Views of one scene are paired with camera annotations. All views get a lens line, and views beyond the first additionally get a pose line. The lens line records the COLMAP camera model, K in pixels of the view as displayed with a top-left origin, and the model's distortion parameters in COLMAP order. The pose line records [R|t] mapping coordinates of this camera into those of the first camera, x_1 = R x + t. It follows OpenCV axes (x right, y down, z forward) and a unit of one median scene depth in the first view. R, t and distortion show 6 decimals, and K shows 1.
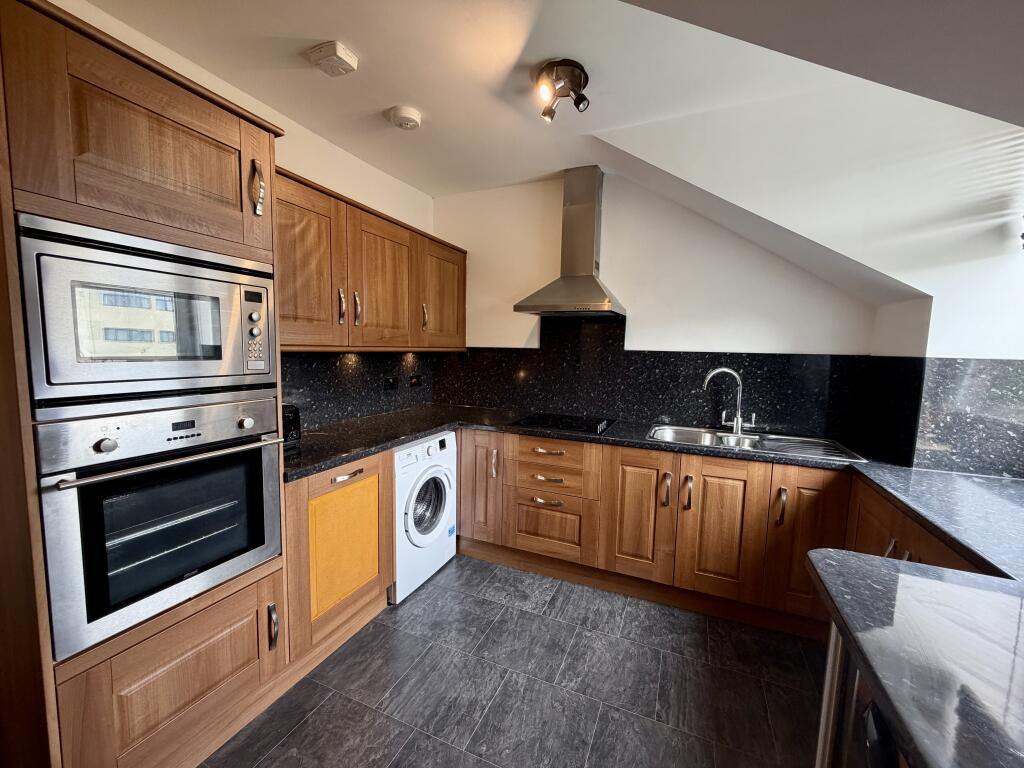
lens RADIAL K [[410.6, 0, 510.2], [0, 410.6, 386.8], [0, 0, 1]] dist [0.001488, 0.000116]
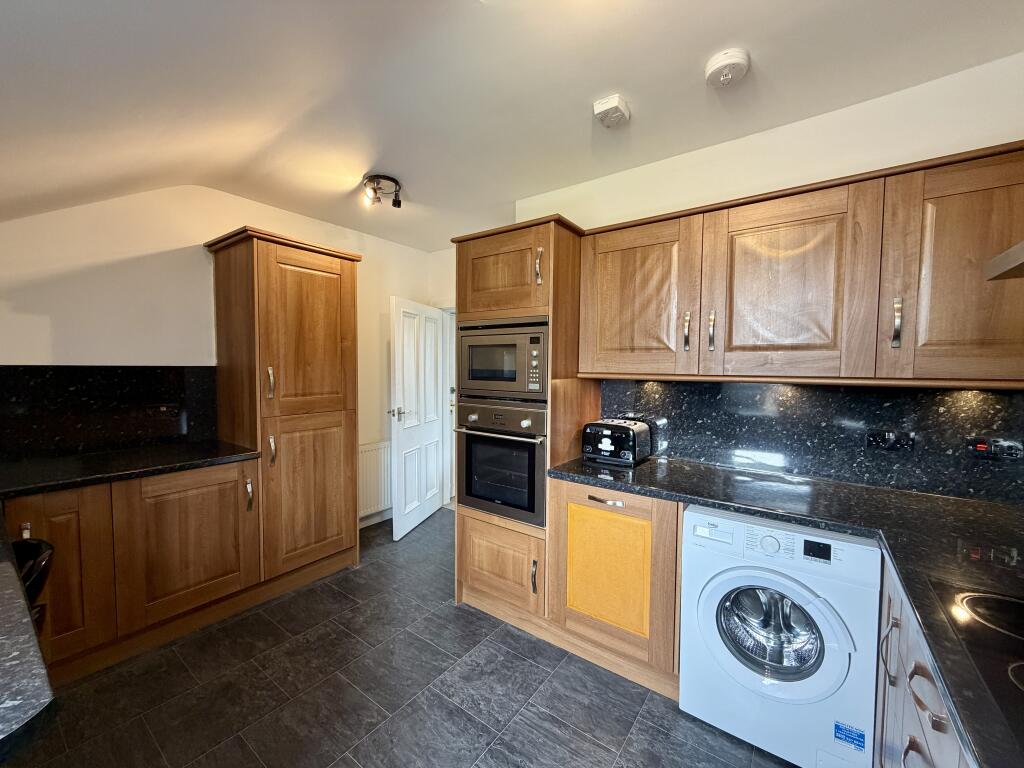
lens RADIAL K [[409.1, 0, 513.7], [0, 409.1, 385.5], [0, 0, 1]] dist [-0.000699, -0.000184]
pose [[-0.211576, 0.022671, -0.977099, 0.542970], [-0.106558, 0.993236, 0.046119, -0.076458], [0.971535, 0.113875, -0.207729, 0.813705]]
